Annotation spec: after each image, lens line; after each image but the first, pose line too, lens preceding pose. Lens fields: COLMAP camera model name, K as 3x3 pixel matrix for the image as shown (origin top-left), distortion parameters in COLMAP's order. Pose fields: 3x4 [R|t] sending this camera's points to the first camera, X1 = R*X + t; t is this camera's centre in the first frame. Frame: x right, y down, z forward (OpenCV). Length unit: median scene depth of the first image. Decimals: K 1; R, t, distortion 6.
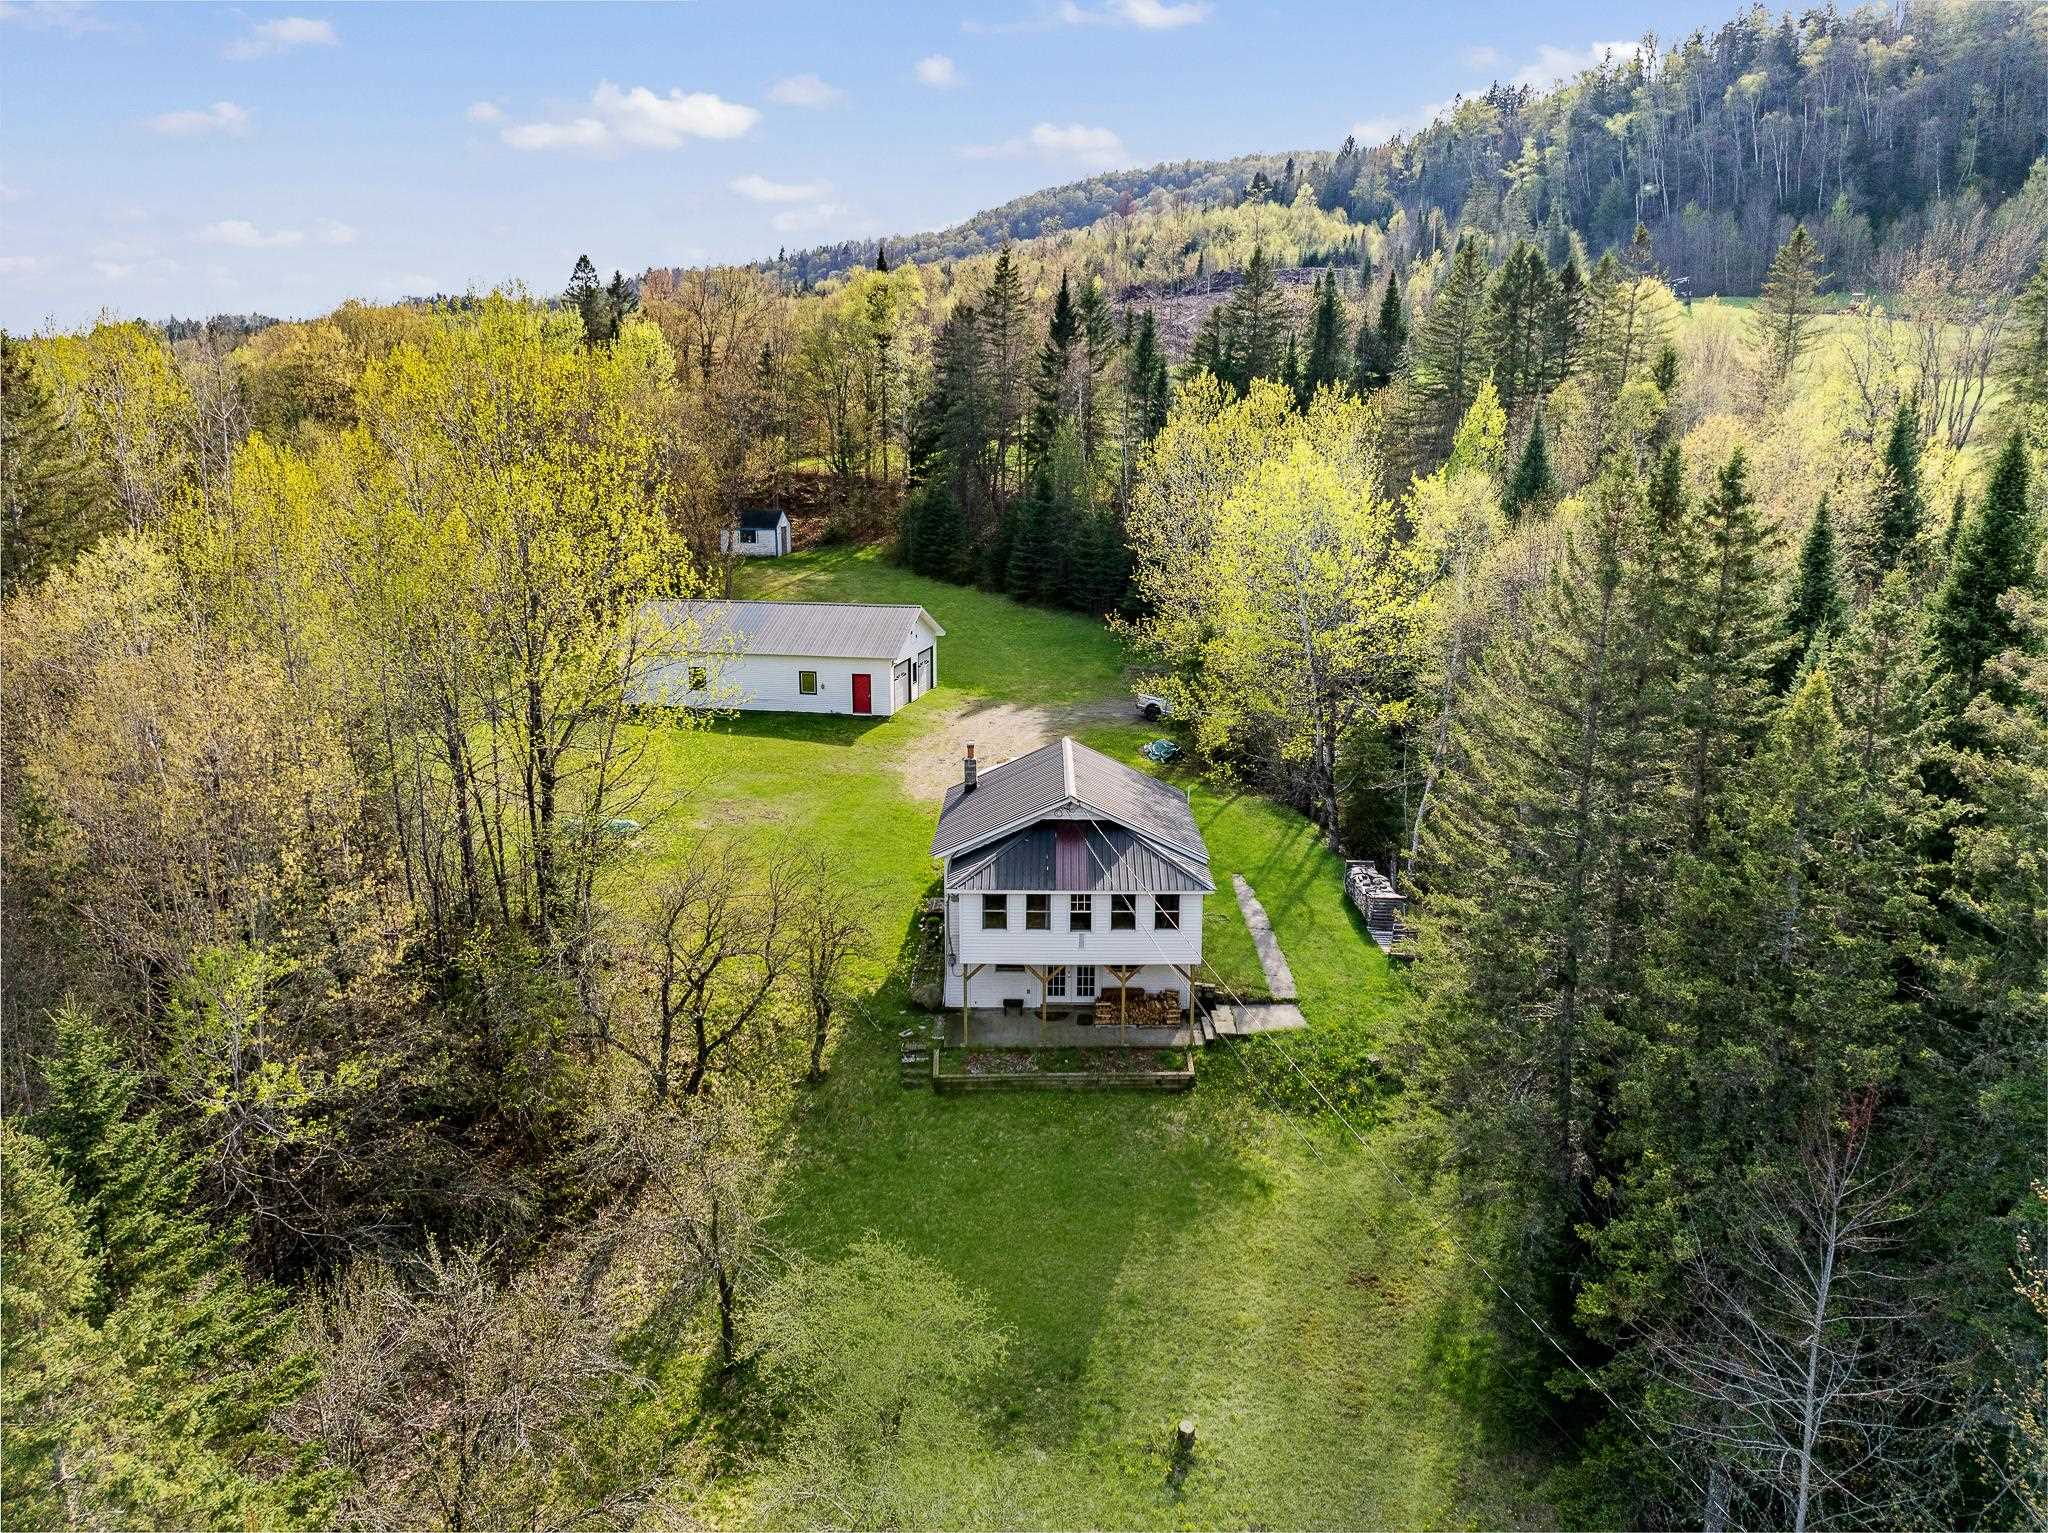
lens RADIAL K [[1427.6, 0, 1024.0], [0, 1427.6, 766.5], [0, 0, 1]] dist [-0.041378, 0.000614]
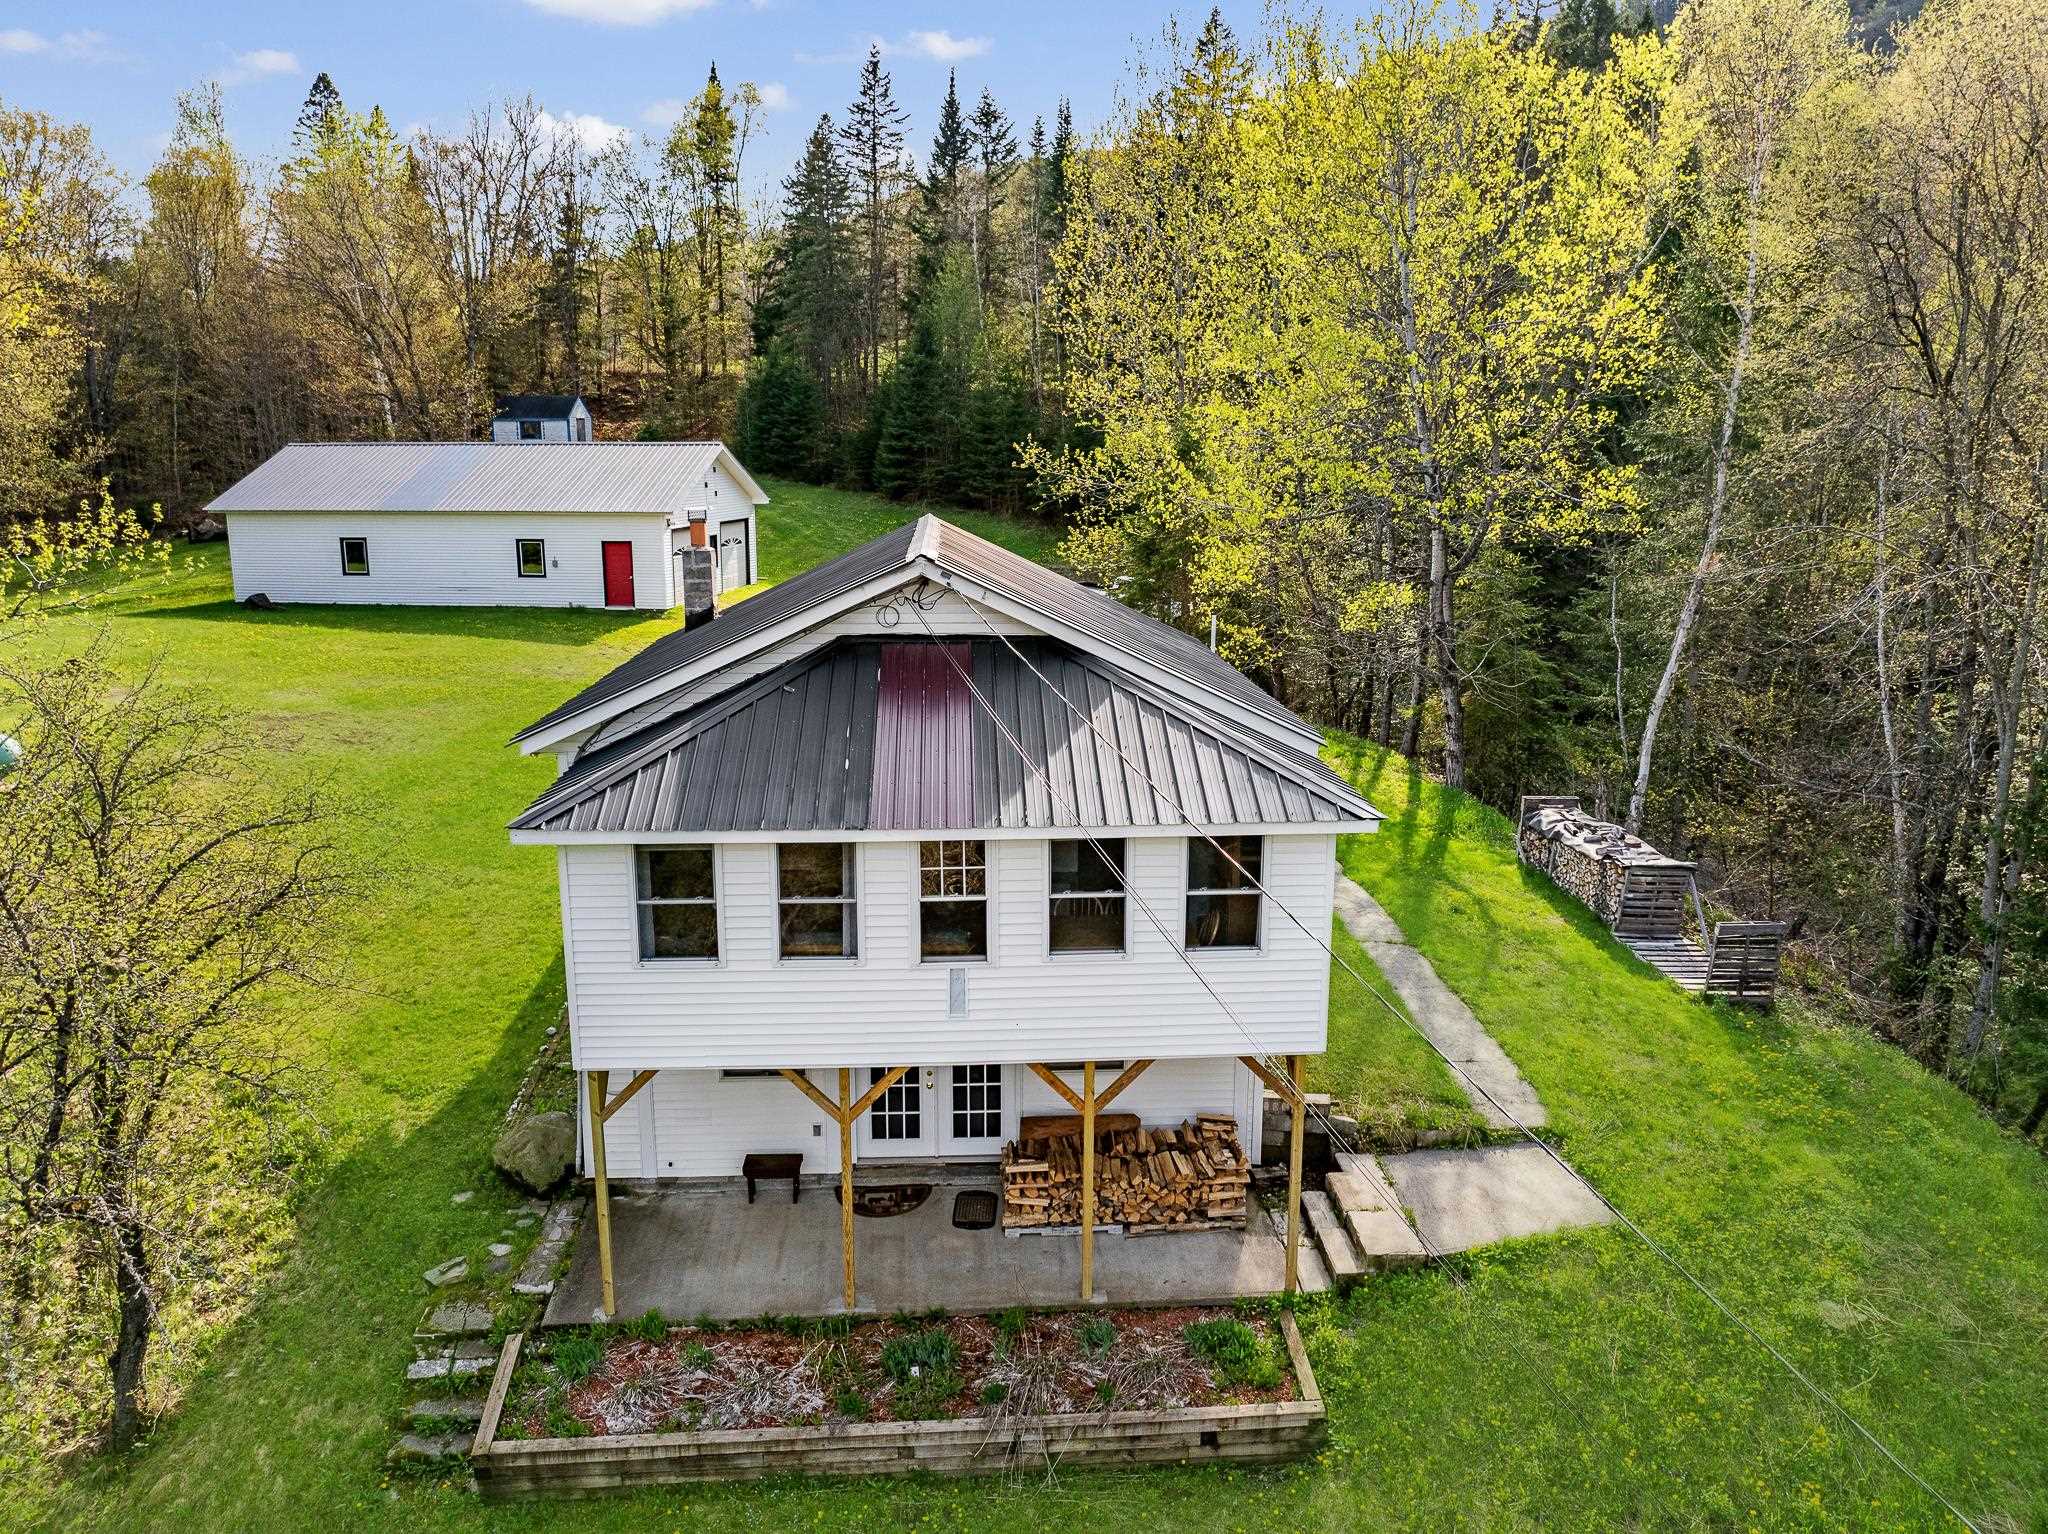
lens RADIAL K [[1480.9, 0, 1024.0], [0, 1480.9, 767.0], [0, 0, 1]] dist [-0.045441, -0.001070]
pose [[0.997845, -0.013356, 0.064237, 0.022637], [0.013968, 0.999861, -0.009078, 0.049577], [-0.064107, 0.009956, 0.997893, 0.438986]]
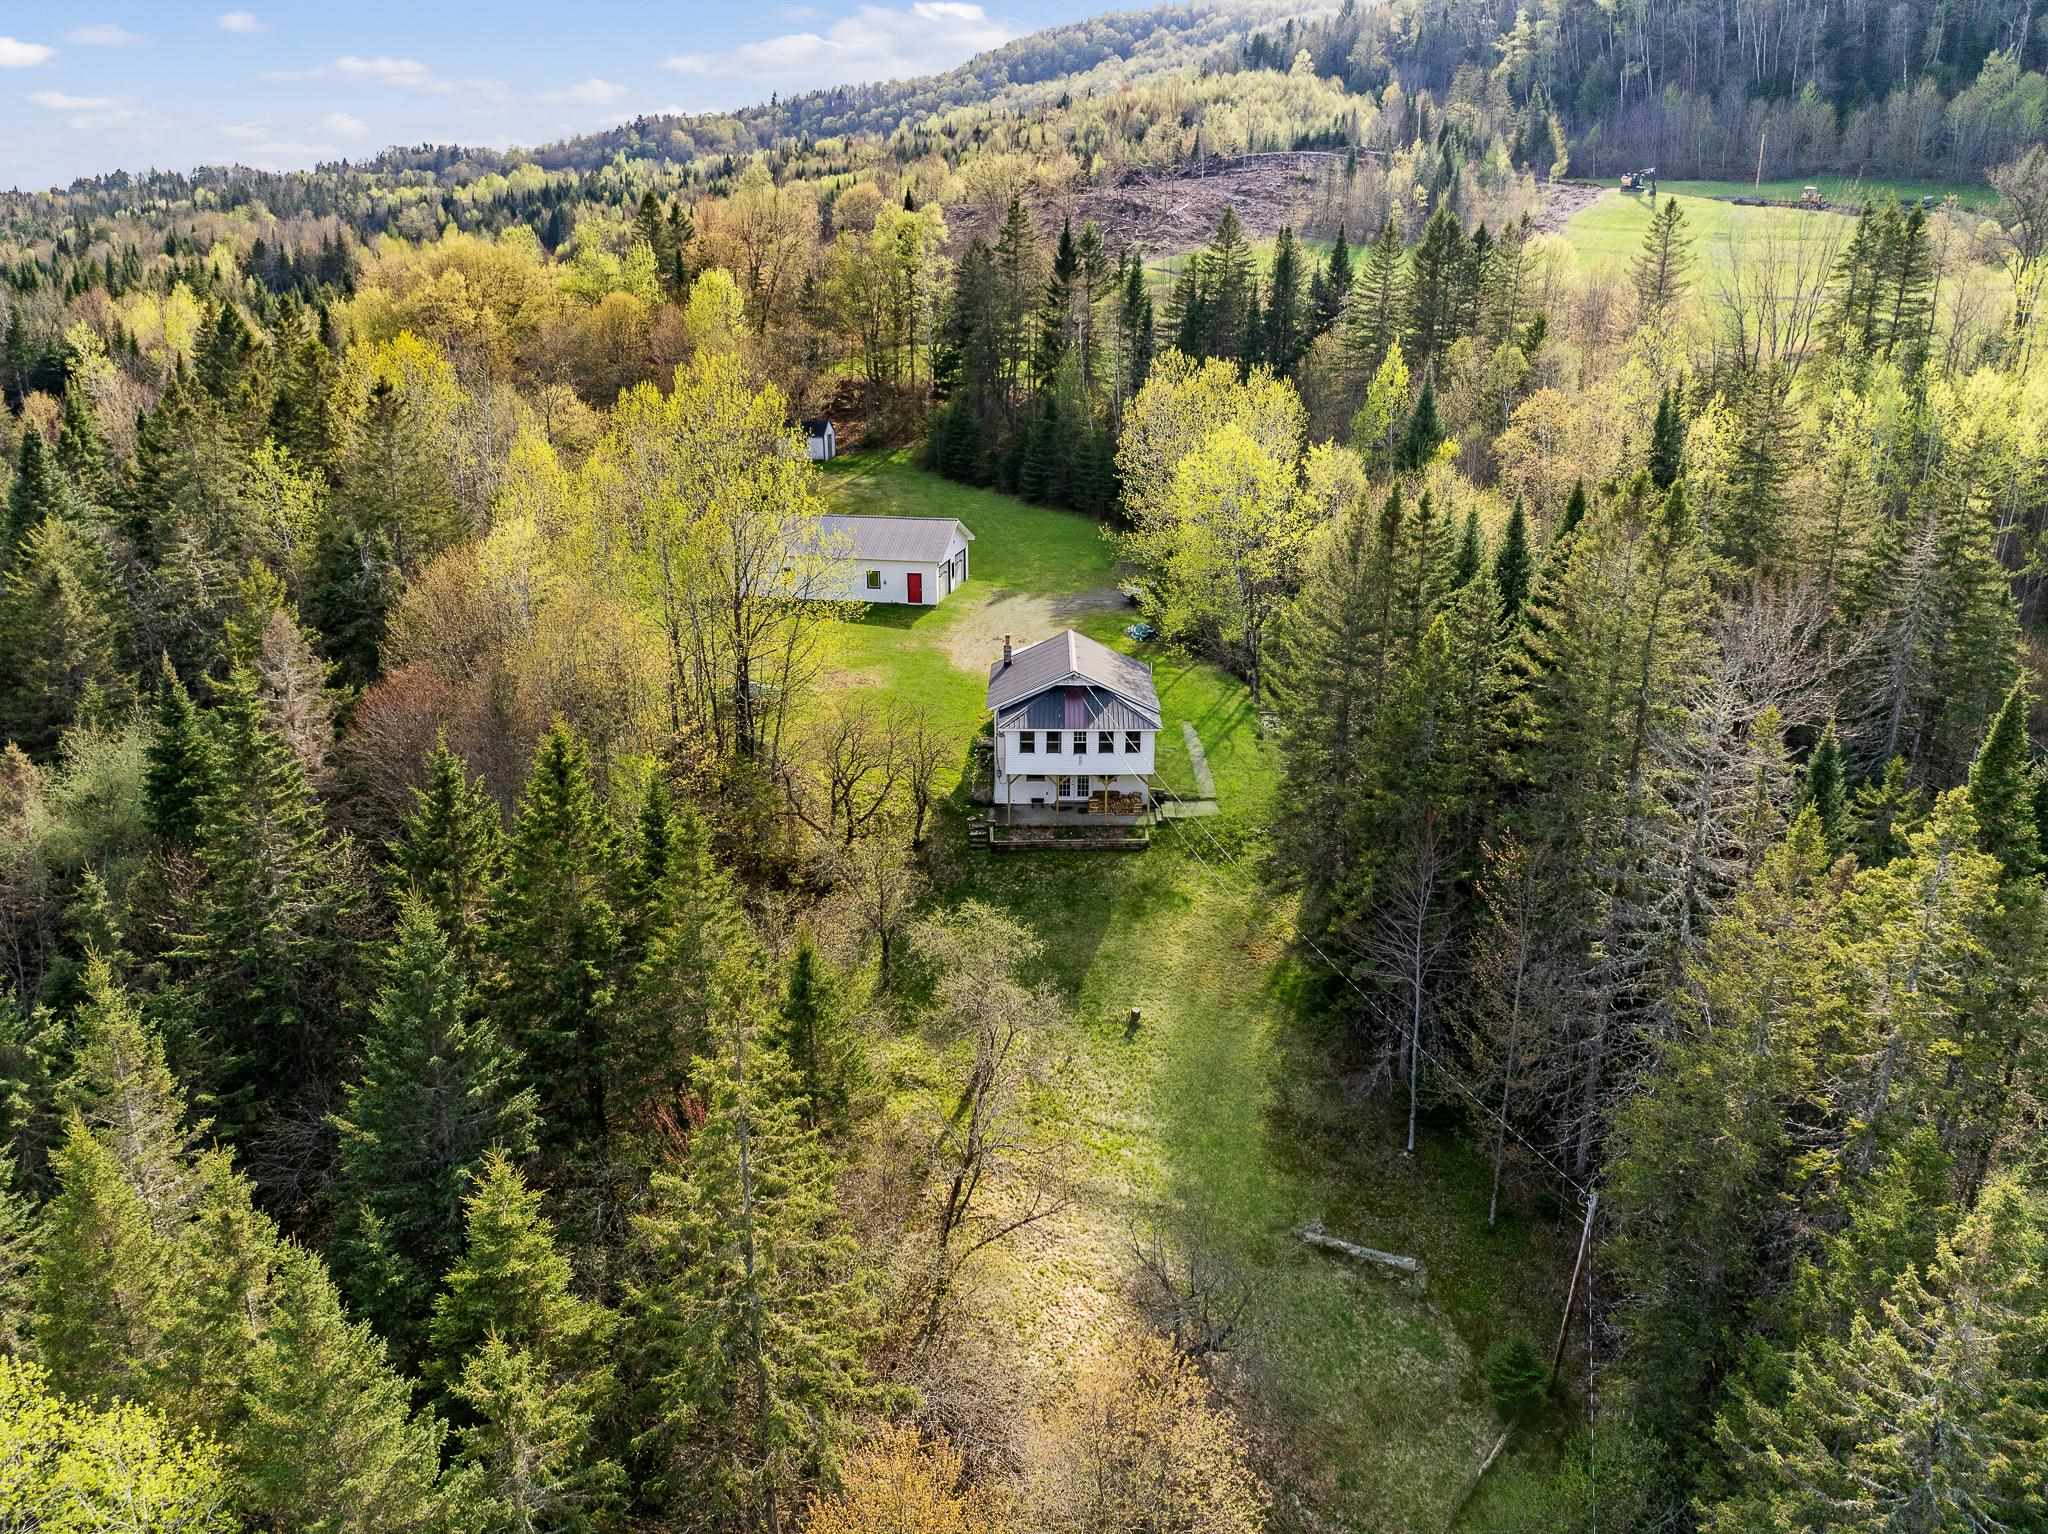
lens RADIAL K [[1427.6, 0, 1024.0], [0, 1427.6, 767.0], [0, 0, 1]] dist [-0.041378, 0.000614]
pose [[0.999998, -0.002180, 0.000291, -0.016115], [0.002140, 0.995057, 0.099286, -0.020963], [-0.000506, -0.099285, 0.995059, -0.408573]]
